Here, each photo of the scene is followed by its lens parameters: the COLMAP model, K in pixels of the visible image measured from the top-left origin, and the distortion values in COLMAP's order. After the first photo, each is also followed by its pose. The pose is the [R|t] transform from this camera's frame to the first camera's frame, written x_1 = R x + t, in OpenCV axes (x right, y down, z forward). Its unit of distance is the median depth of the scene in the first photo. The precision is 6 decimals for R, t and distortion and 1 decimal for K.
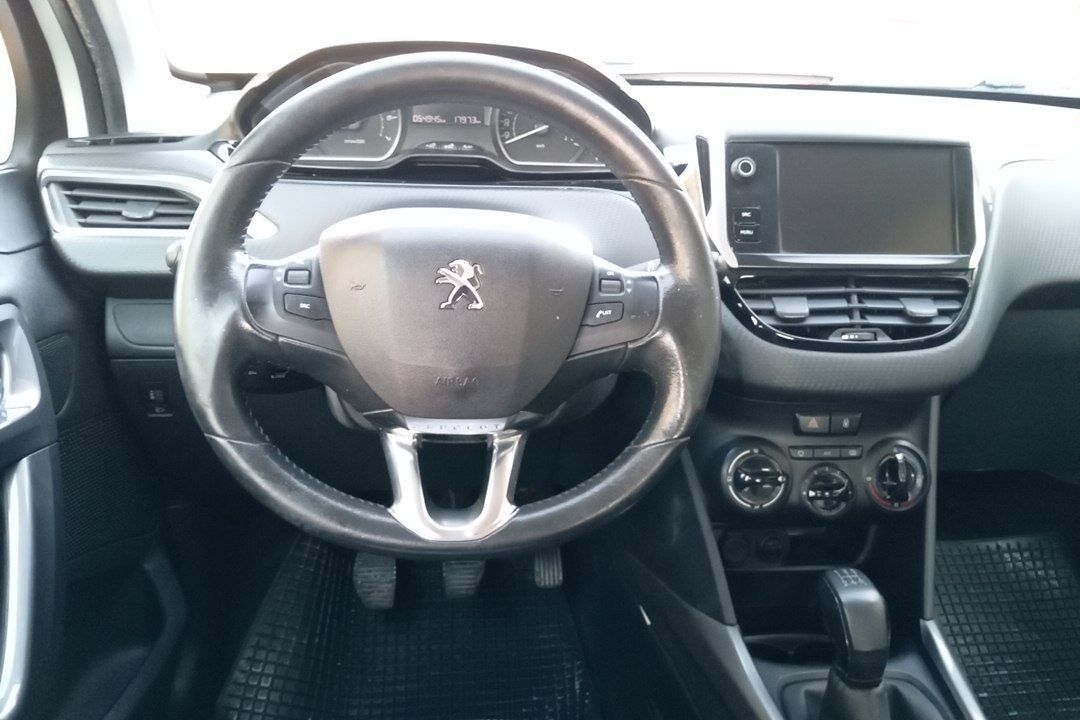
lens RADIAL K [[976.3, 0, 540.0], [0, 976.3, 360.0], [0, 0, 1]] dist [0.080924, 0.001146]
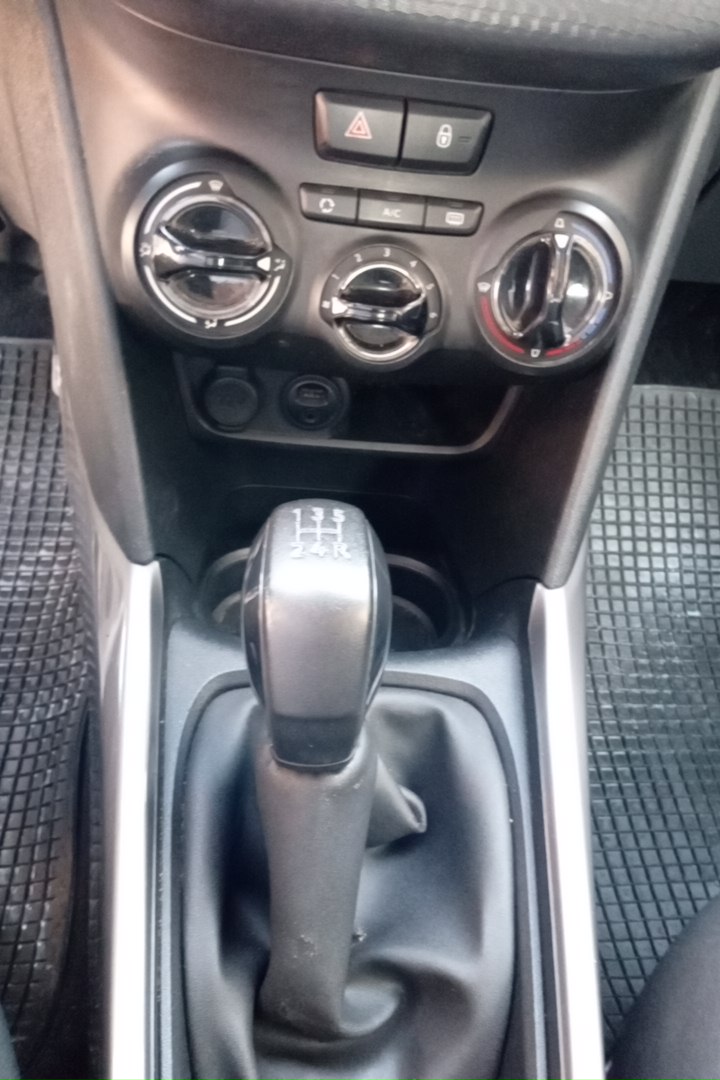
lens RADIAL K [[976.3, 0, 360.0], [0, 976.3, 540.0], [0, 0, 1]] dist [0.080924, 0.001146]
pose [[0.993187, 0.115132, 0.017979, 0.286904], [-0.112580, 0.908237, 0.403028, 0.054151], [0.030072, -0.402306, 0.915011, 0.564871]]
